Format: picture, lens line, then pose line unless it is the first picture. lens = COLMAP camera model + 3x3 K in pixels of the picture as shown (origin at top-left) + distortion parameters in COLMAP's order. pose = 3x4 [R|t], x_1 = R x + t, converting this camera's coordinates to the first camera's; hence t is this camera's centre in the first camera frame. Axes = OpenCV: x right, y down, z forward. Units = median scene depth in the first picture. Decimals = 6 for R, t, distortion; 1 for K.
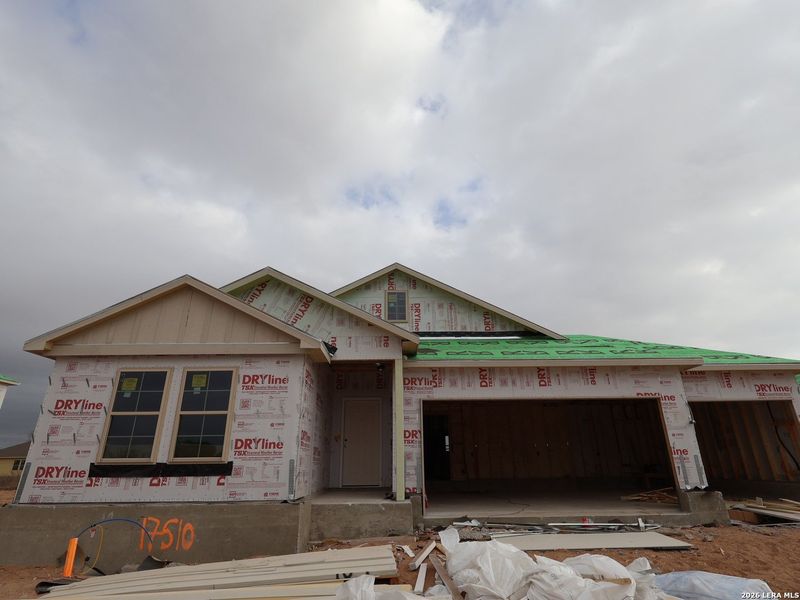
lens RADIAL K [[423.3, 0, 397.2], [0, 423.3, 300.1], [0, 0, 1]] dist [-0.003862, -0.000338]
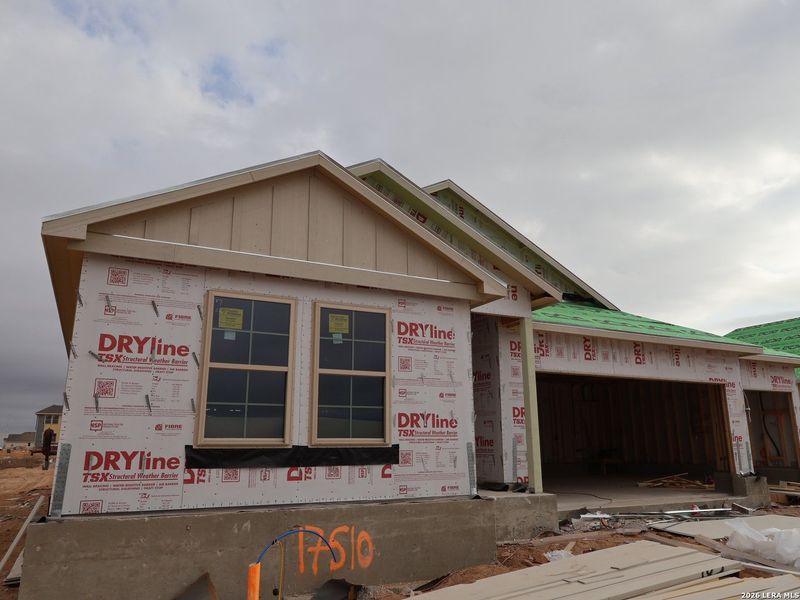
lens RADIAL K [[596.6, 0, 400.0], [0, 596.6, 300.0], [0, 0, 1]] dist [0.000751, -0.001132]
pose [[0.891426, 0.114890, 0.438360, -0.776087], [-0.170913, 0.981129, 0.090415, 0.055605], [-0.419700, -0.155520, 0.894240, 0.148372]]
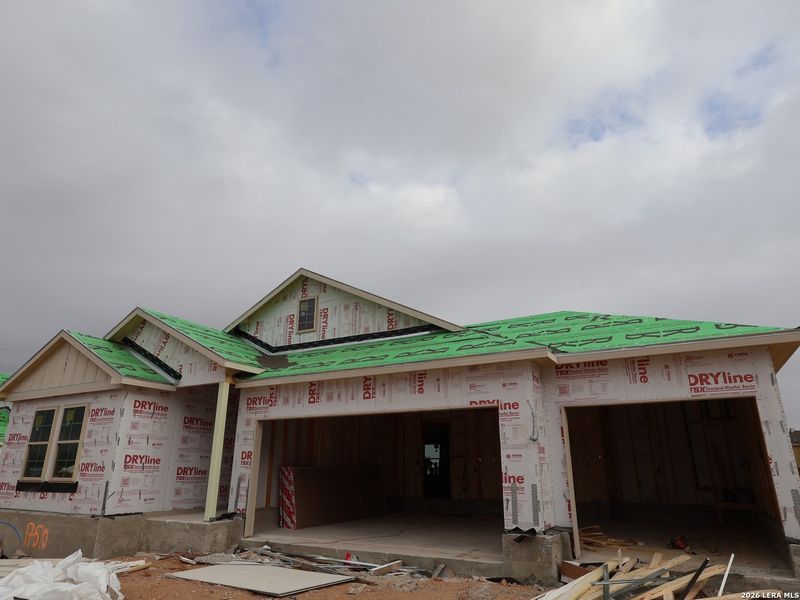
lens RADIAL K [[502.3, 0, 401.1], [0, 502.3, 308.1], [0, 0, 1]] dist [-0.000961, -0.000434]
pose [[0.867295, -0.140406, -0.477583, 1.085347], [0.172527, 0.984717, 0.023810, 0.014315], [0.466941, -0.103046, 0.878264, 0.198566]]
